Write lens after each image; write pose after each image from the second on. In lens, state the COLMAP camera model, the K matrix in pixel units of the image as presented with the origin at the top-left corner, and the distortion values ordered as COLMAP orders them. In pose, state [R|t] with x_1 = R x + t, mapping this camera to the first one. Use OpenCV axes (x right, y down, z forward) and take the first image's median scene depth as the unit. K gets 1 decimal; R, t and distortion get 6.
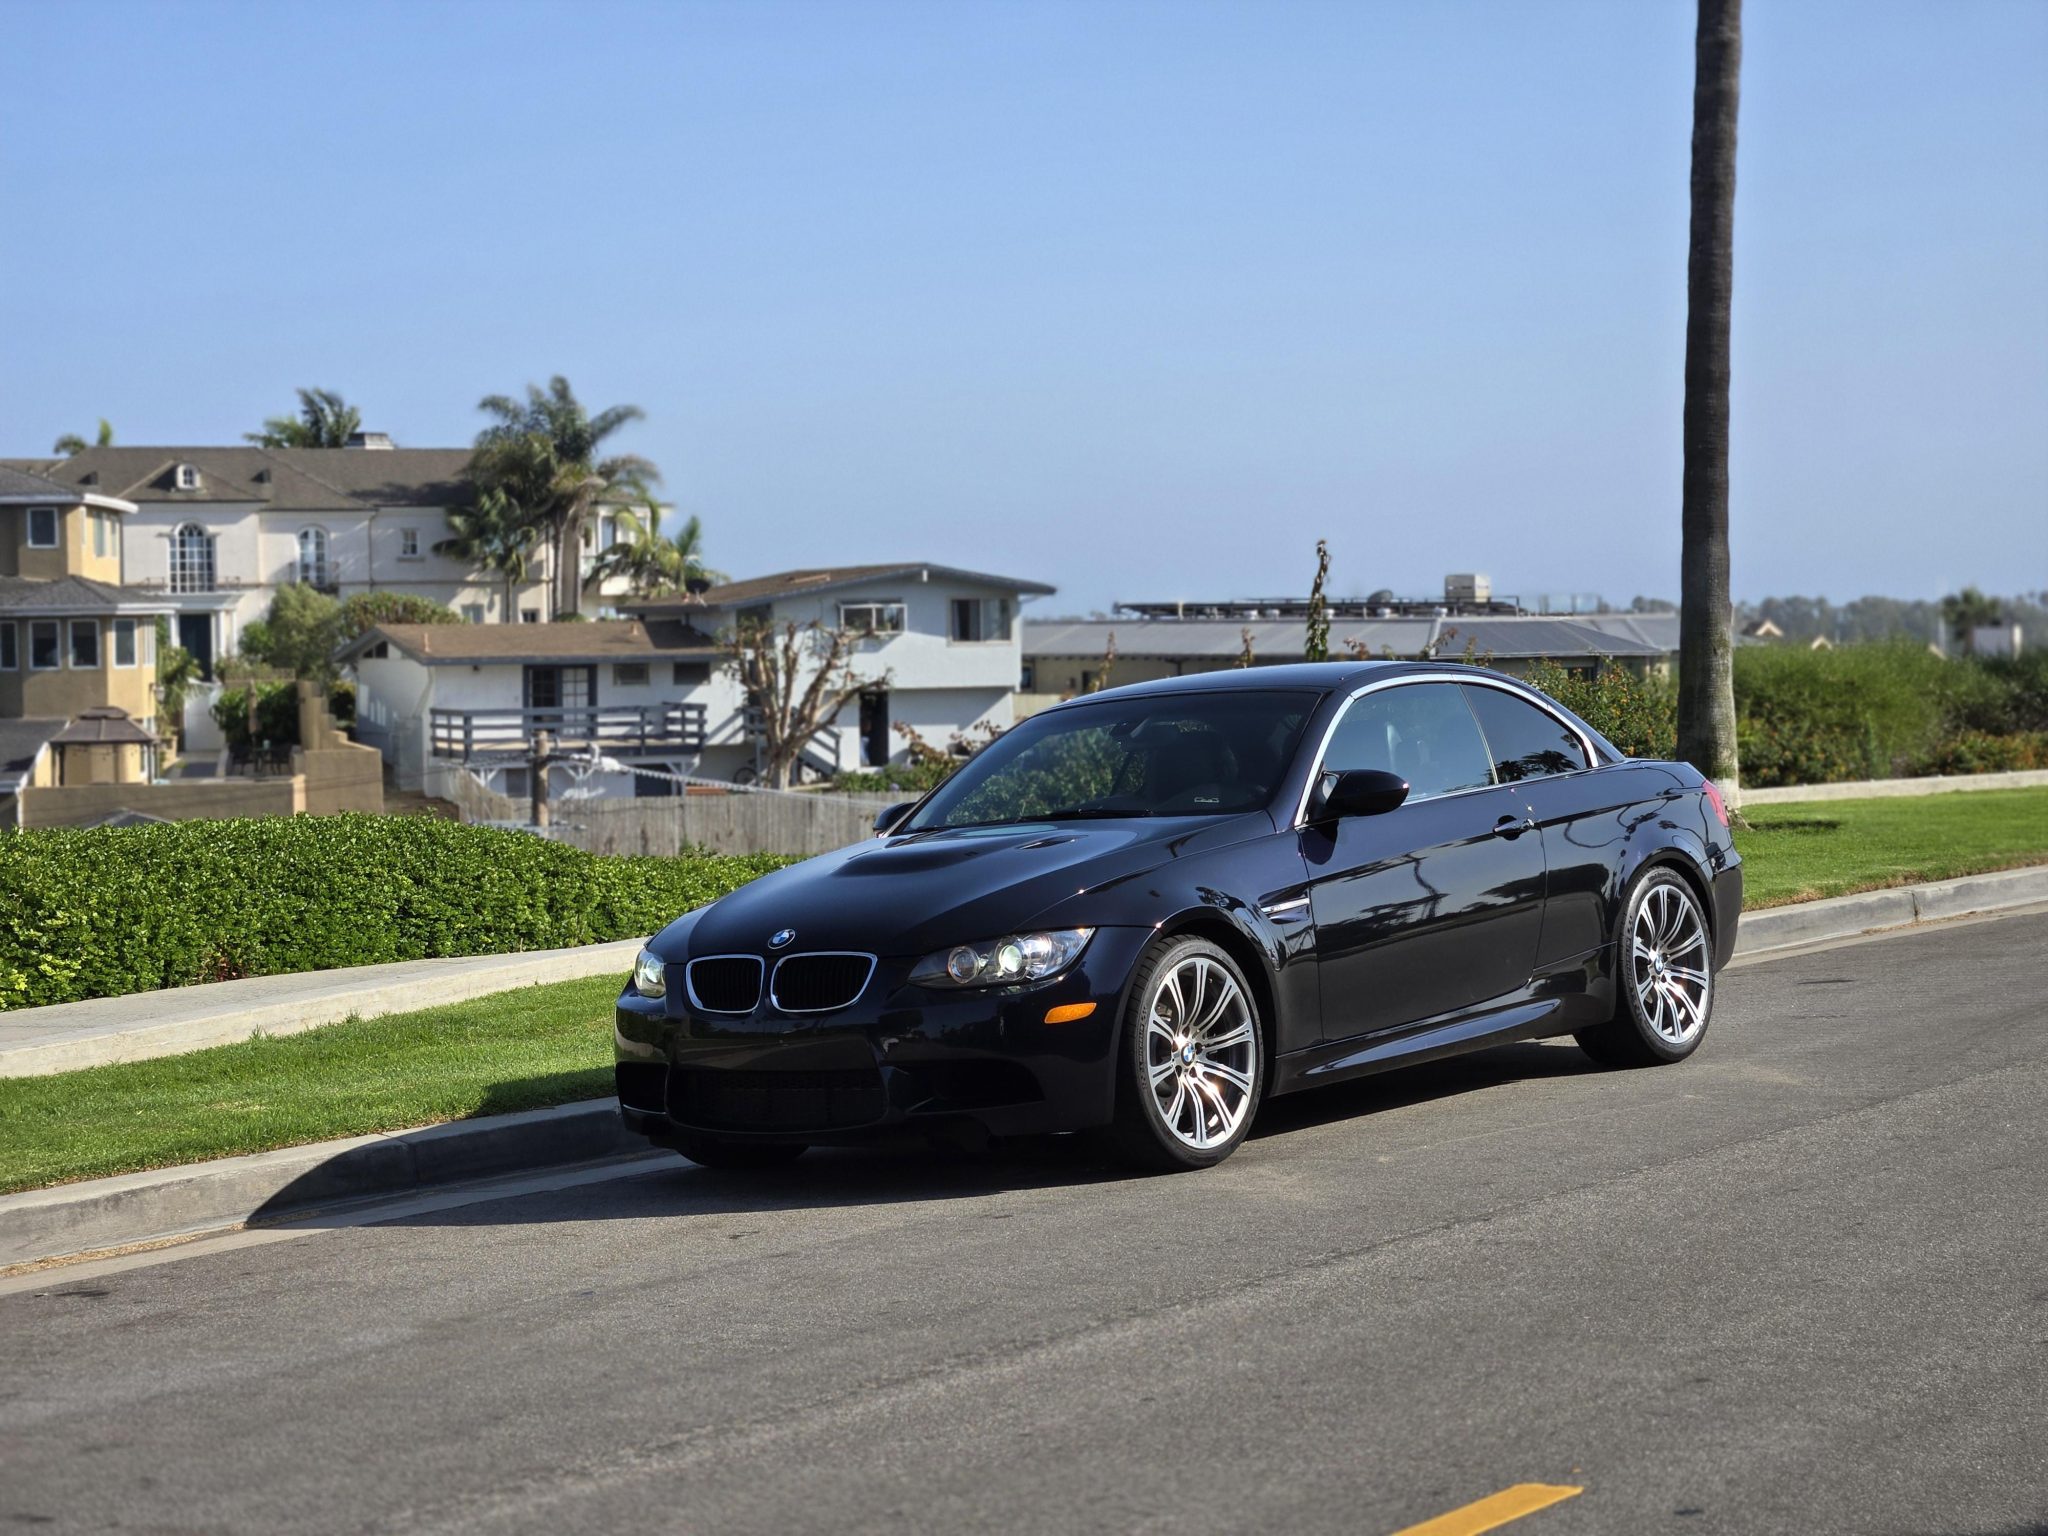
lens RADIAL K [[3904.9, 0, 974.6], [0, 3904.9, 809.4], [0, 0, 1]] dist [0.026346, 0.000000]
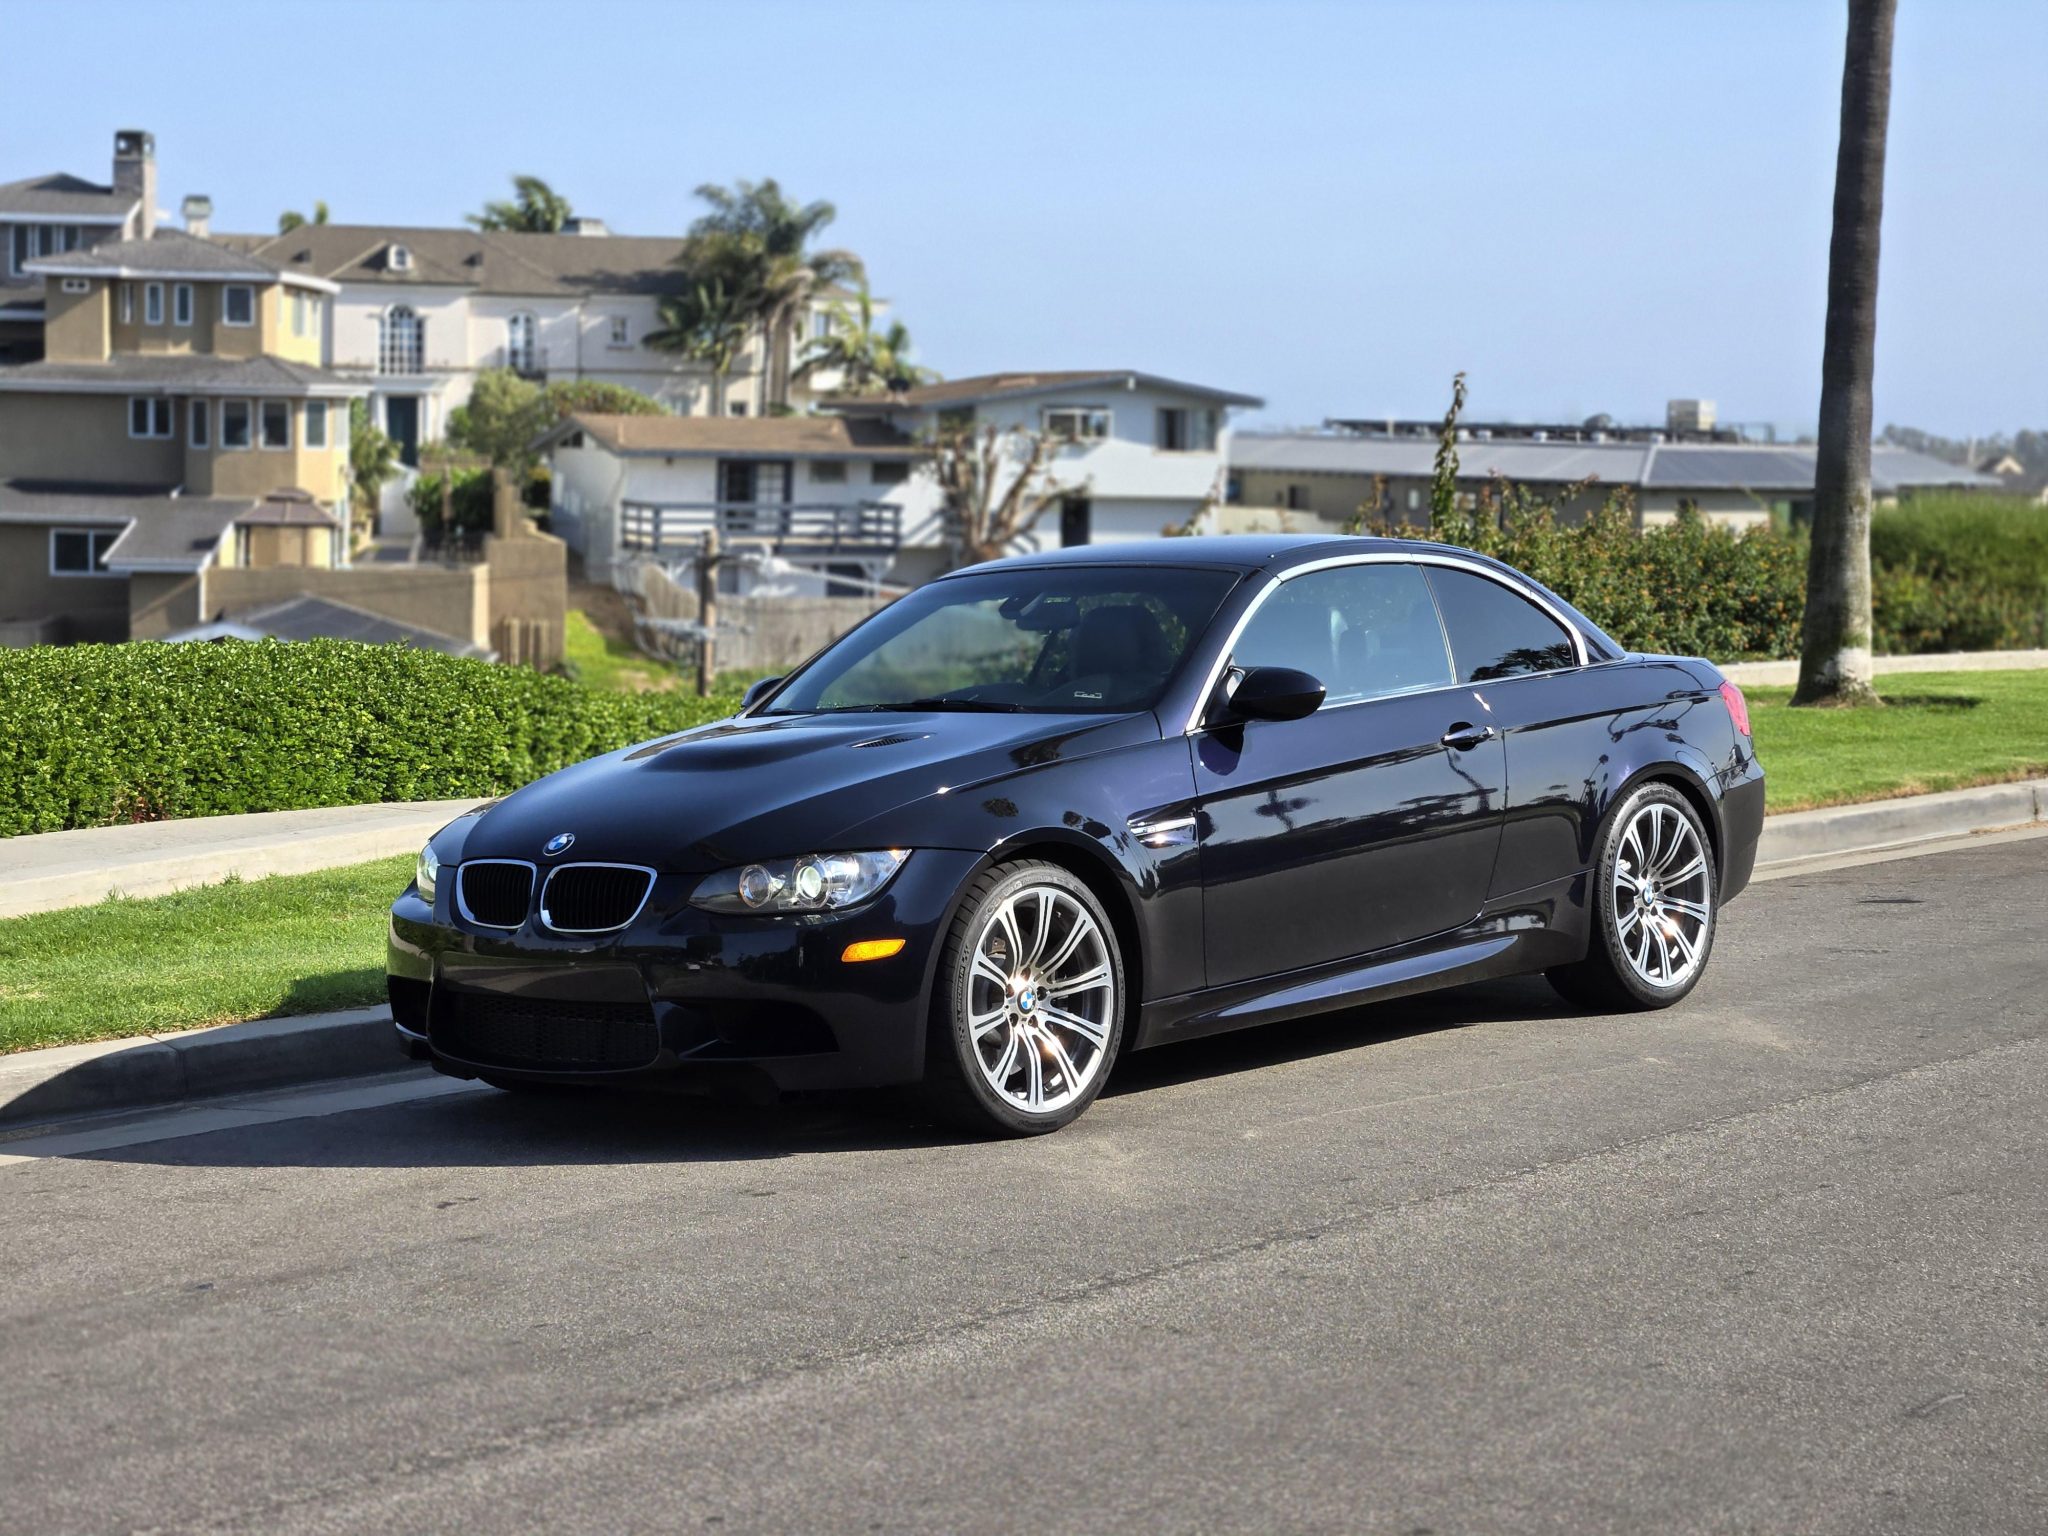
lens RADIAL K [[3904.9, 0, 974.1], [0, 3904.9, 742.7], [0, 0, 1]] dist [0.026346, 0.000000]
pose [[0.997419, 0.039200, -0.060164, 0.054065], [-0.037135, 0.998695, 0.035071, -0.013380], [0.061460, -0.032746, 0.997572, 0.088905]]
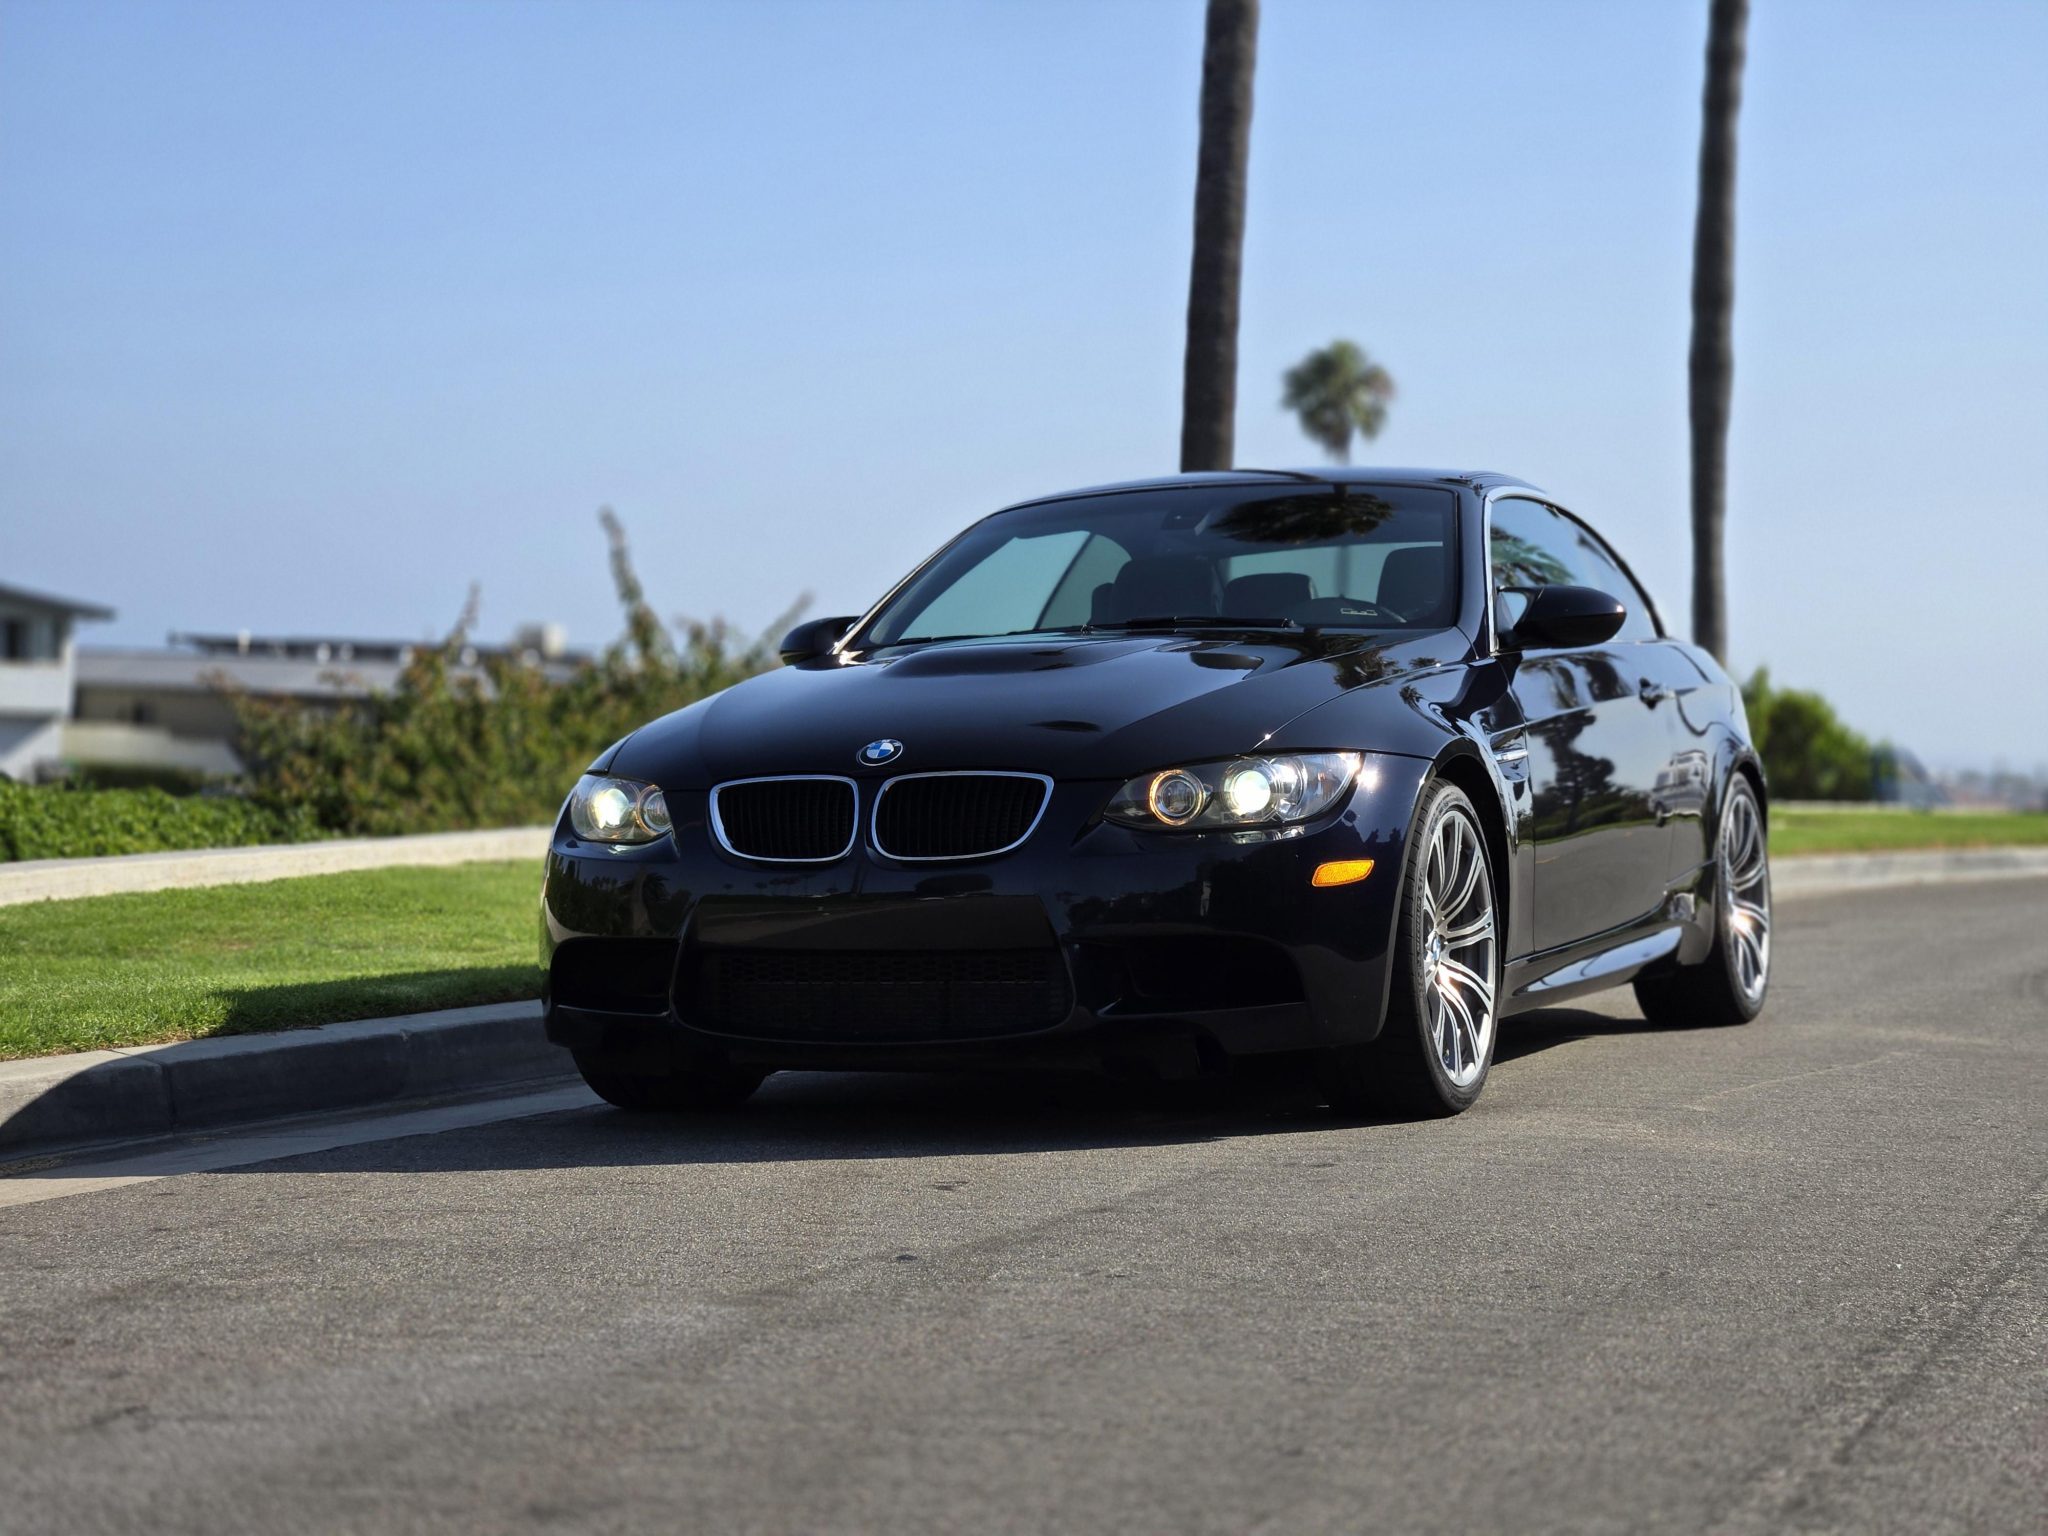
lens RADIAL K [[3904.9, 0, 1026.7], [0, 3904.9, 767.8], [0, 0, 1]] dist [0.026346, 0.000000]
pose [[0.961194, 0.050008, 0.271302, -0.120489], [-0.041510, 0.998454, -0.036978, 0.034568], [-0.272732, 0.024281, 0.961784, 0.205151]]
